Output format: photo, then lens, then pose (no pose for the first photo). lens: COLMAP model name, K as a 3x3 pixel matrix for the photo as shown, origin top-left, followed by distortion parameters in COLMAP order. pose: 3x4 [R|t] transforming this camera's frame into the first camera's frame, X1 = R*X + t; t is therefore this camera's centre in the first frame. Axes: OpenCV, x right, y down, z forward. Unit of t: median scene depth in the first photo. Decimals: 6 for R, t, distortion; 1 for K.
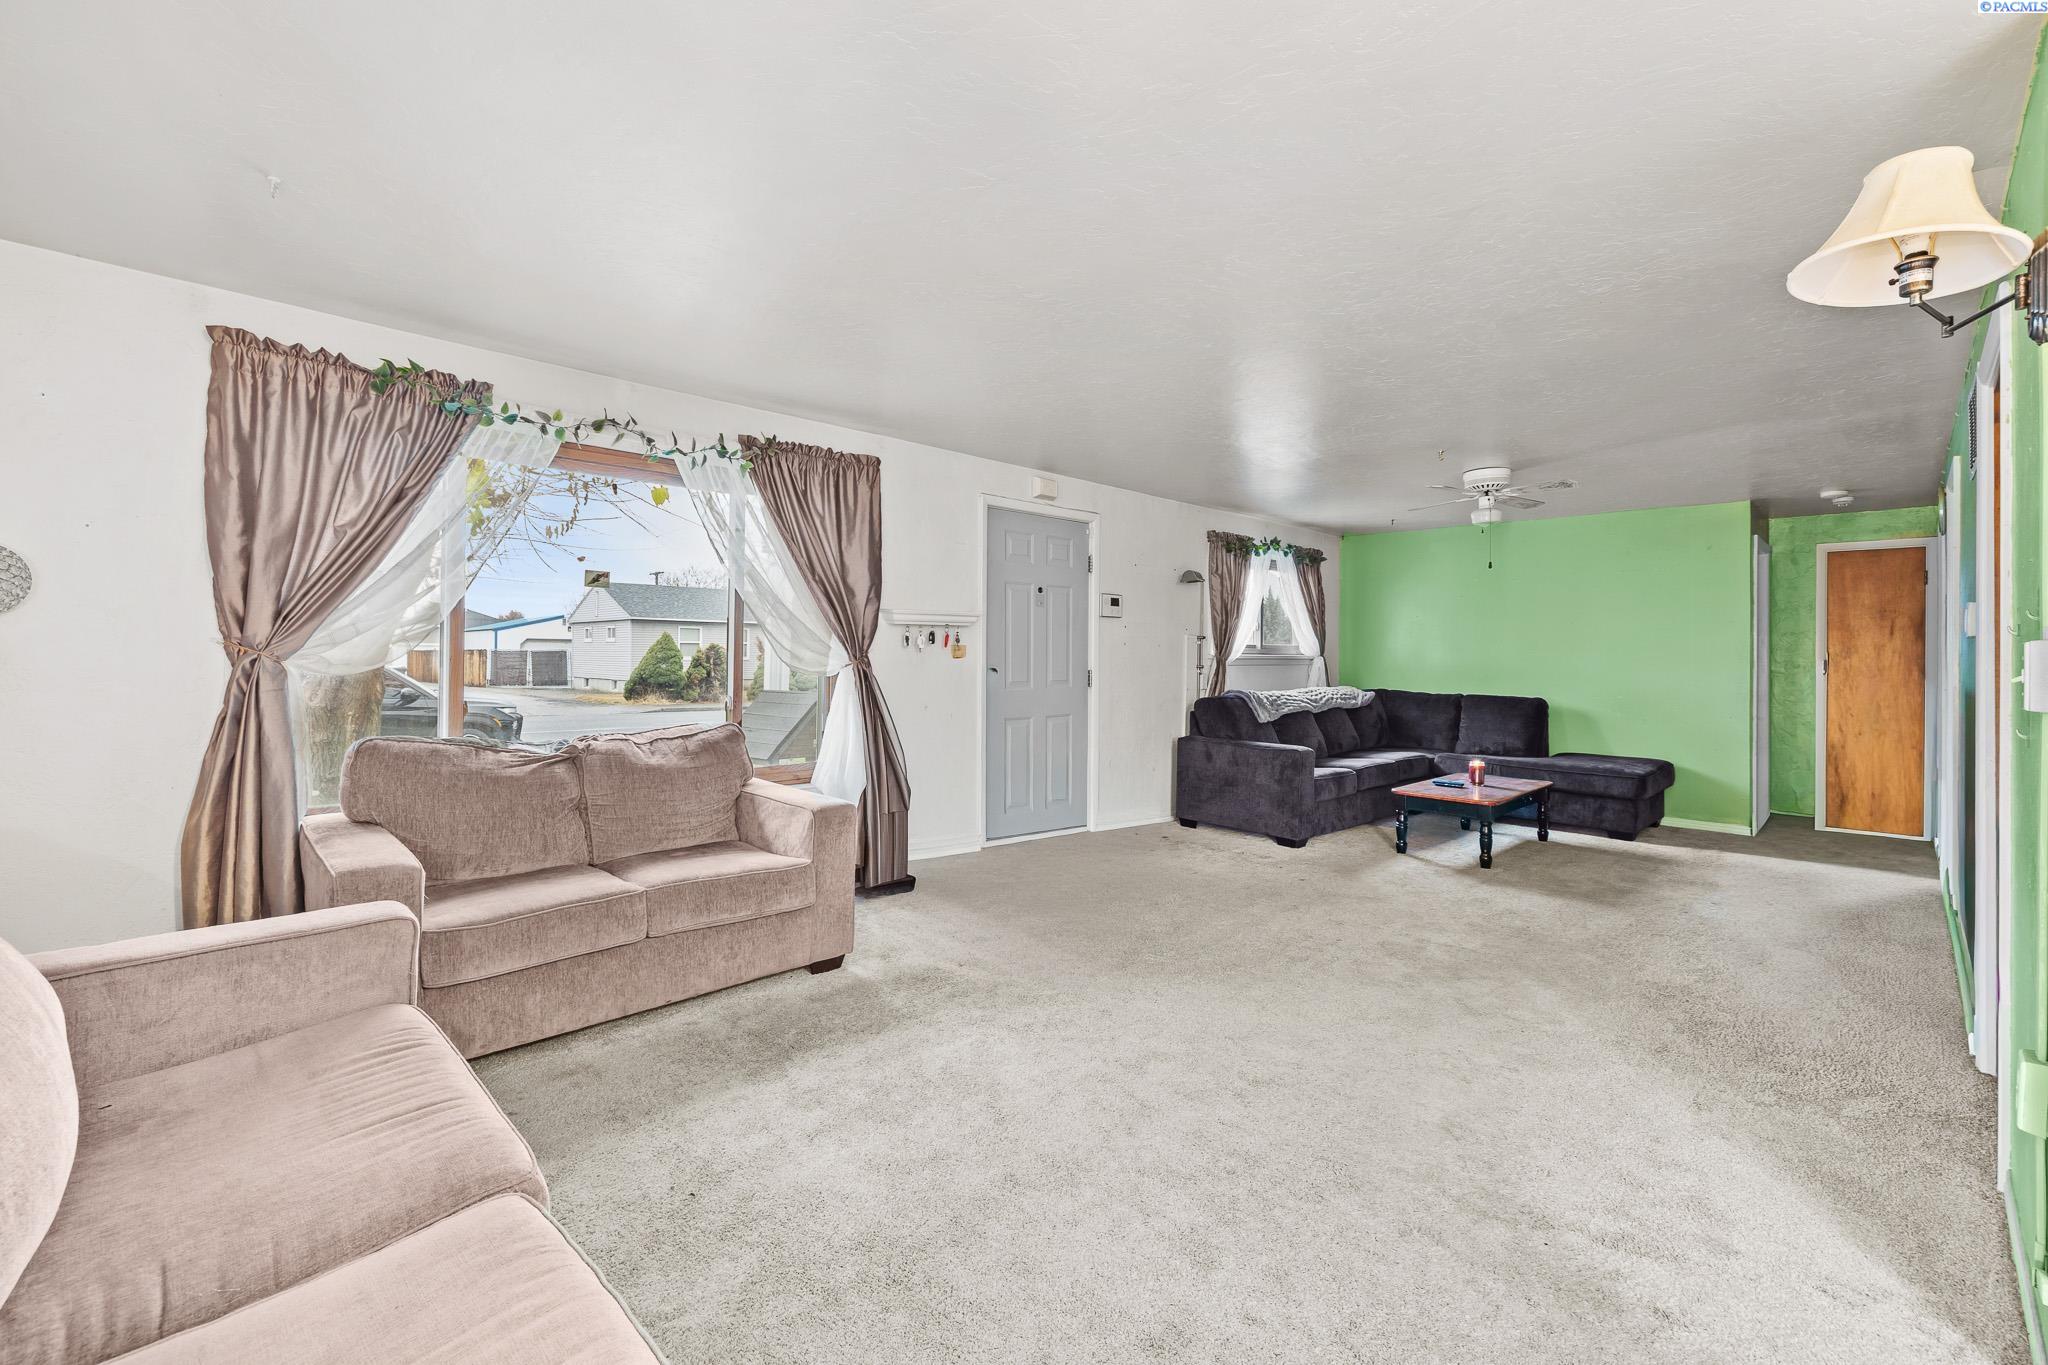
lens RADIAL K [[856.7, 0, 1024.8], [0, 856.7, 663.0], [0, 0, 1]] dist [-0.002168, -0.000399]
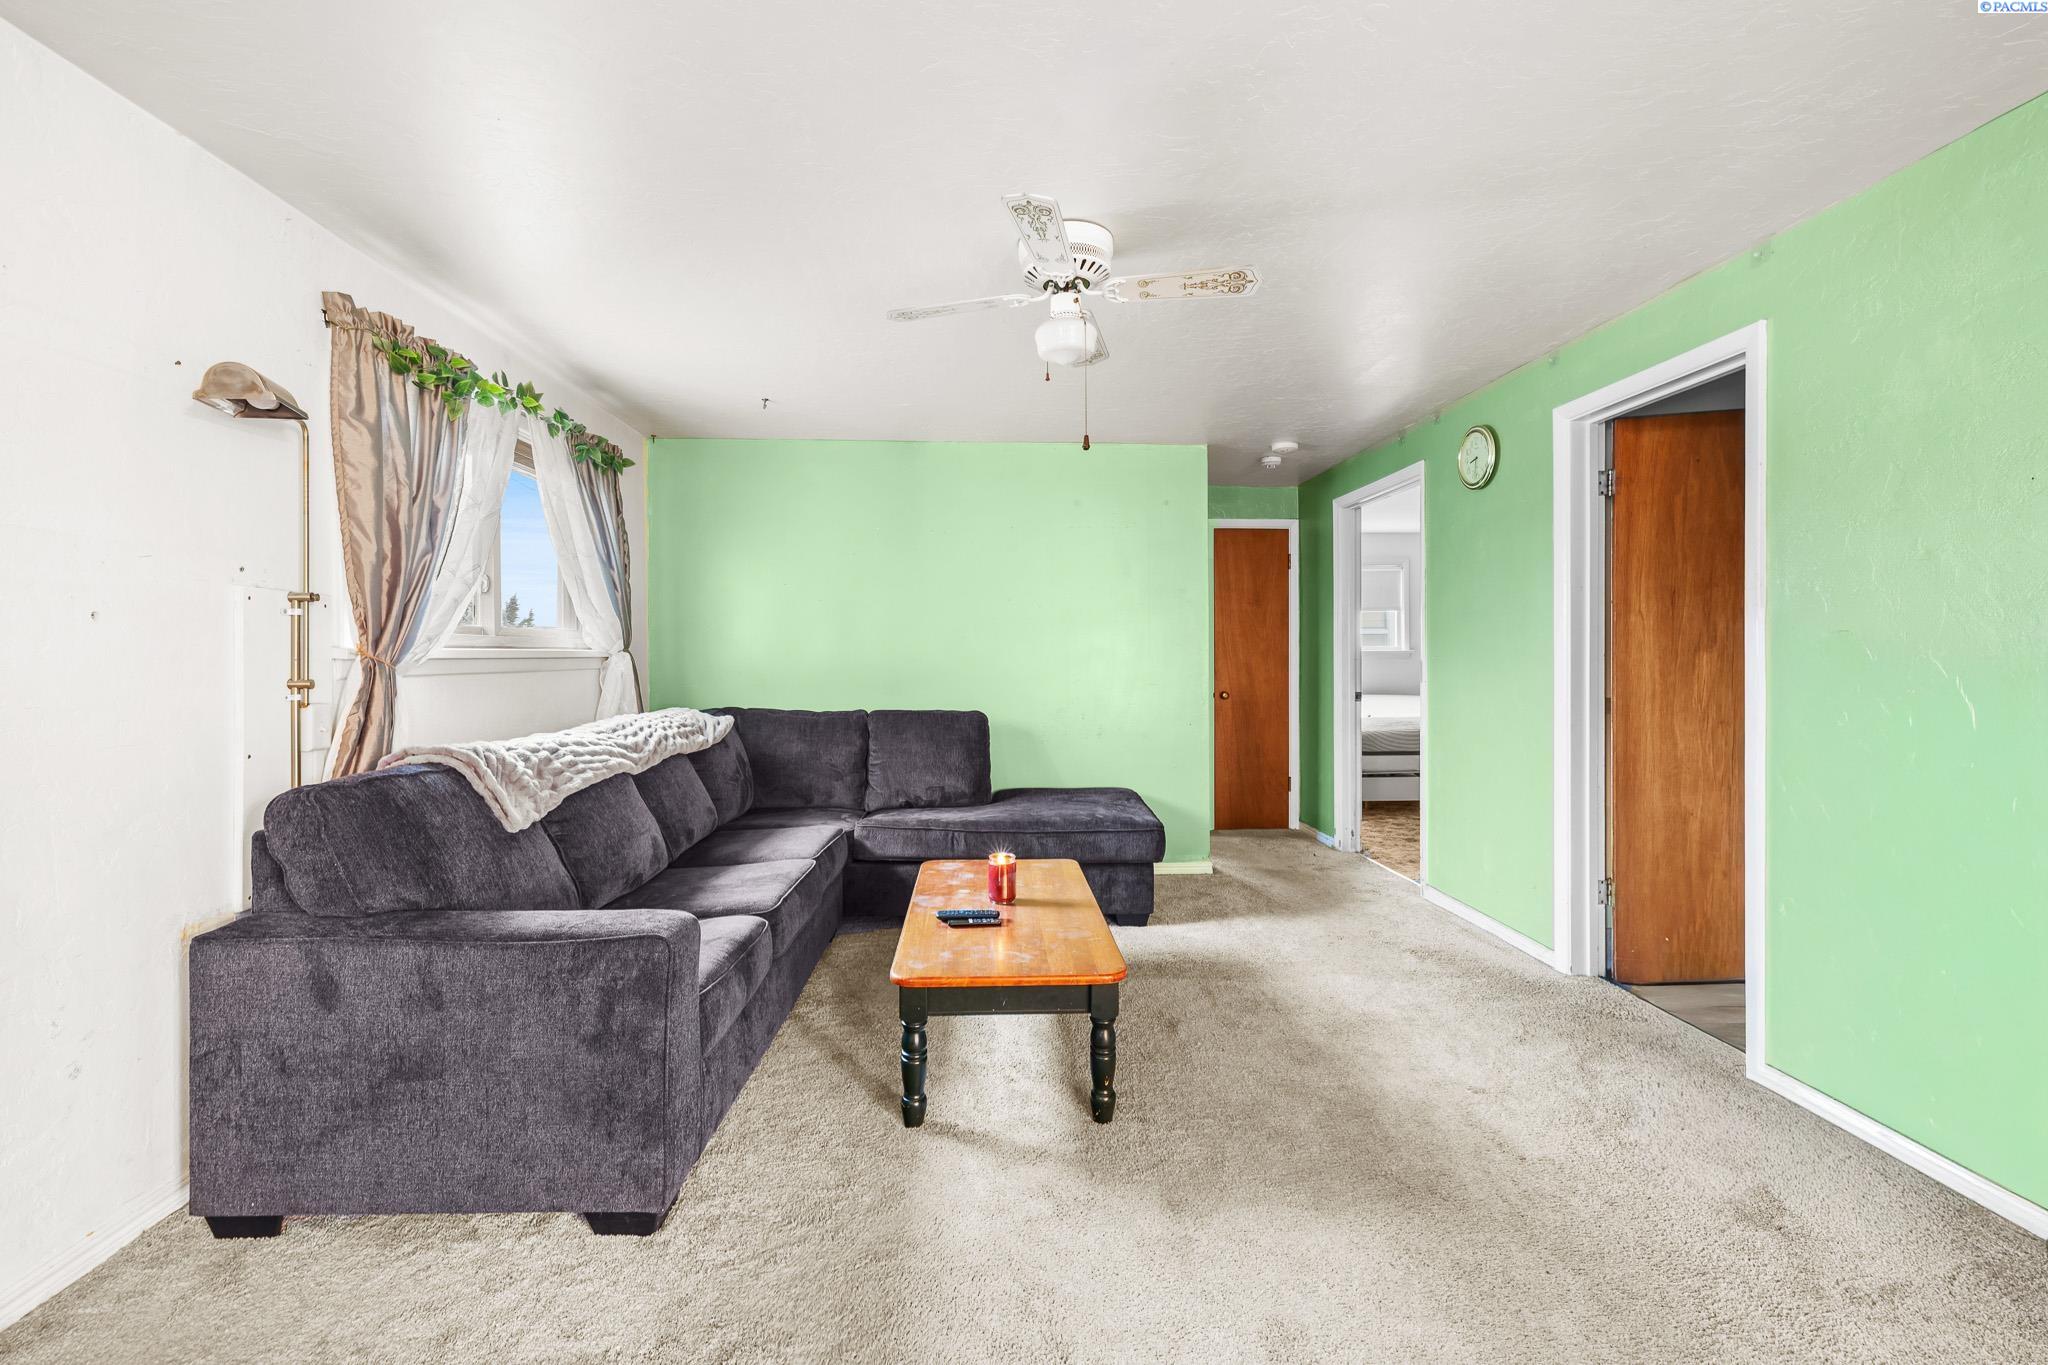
lens RADIAL K [[856.7, 0, 1035.5], [0, 856.7, 657.4], [0, 0, 1]] dist [-0.002168, -0.000399]
pose [[0.655355, -0.014272, 0.755186, 0.138387], [0.018076, 0.999831, 0.003209, -0.001880], [-0.755105, 0.011548, 0.655502, 0.555640]]
